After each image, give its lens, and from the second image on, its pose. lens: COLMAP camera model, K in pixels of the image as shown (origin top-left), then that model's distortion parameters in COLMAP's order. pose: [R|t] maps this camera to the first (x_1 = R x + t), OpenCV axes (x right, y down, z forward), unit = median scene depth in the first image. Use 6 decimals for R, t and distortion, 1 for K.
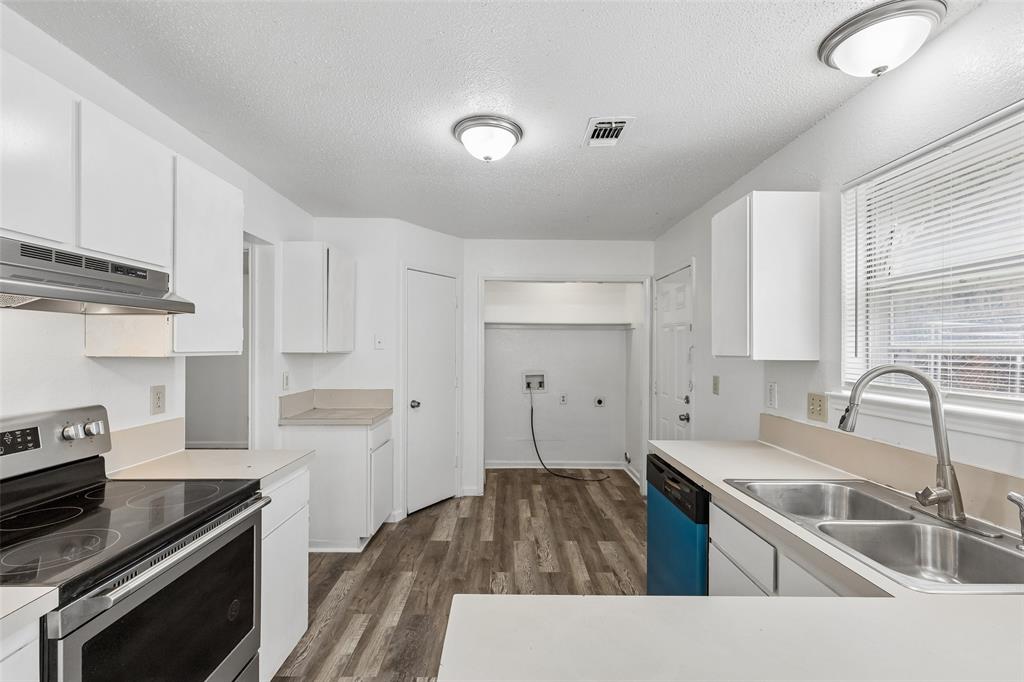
lens RADIAL K [[463.1, 0, 513.9], [0, 463.1, 349.5], [0, 0, 1]] dist [0.010994, -0.002946]
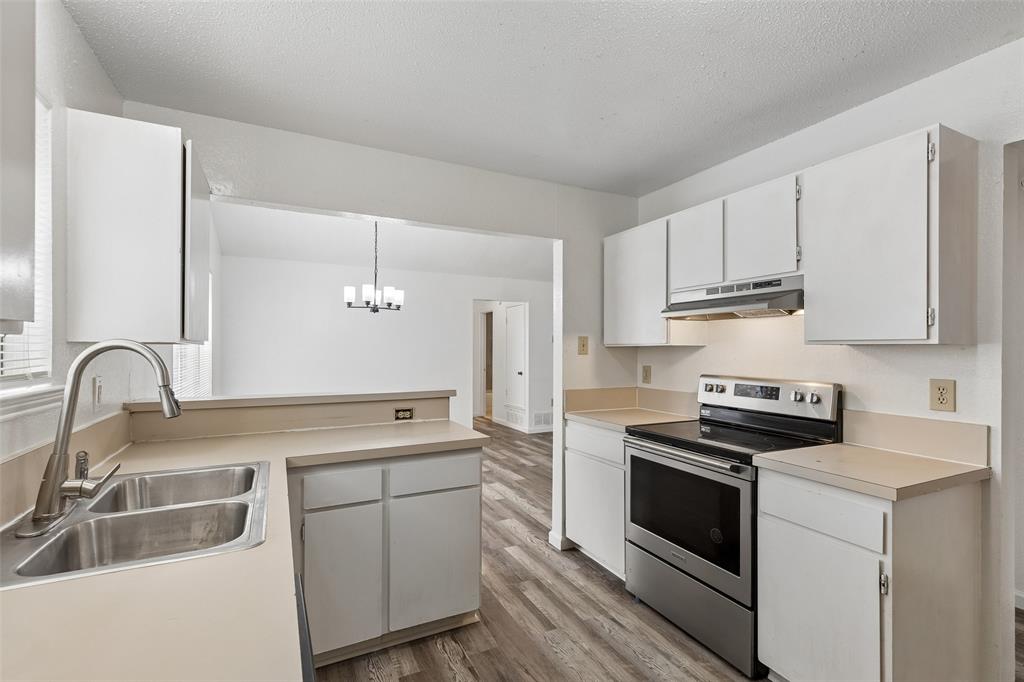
lens RADIAL K [[463.1, 0, 510.6], [0, 463.1, 346.1], [0, 0, 1]] dist [0.010994, -0.002946]
pose [[-0.903567, -0.011460, -0.428294, 0.260871], [-0.011678, 0.999930, -0.002119, 0.018508], [0.428288, 0.003087, -0.903637, 1.026868]]
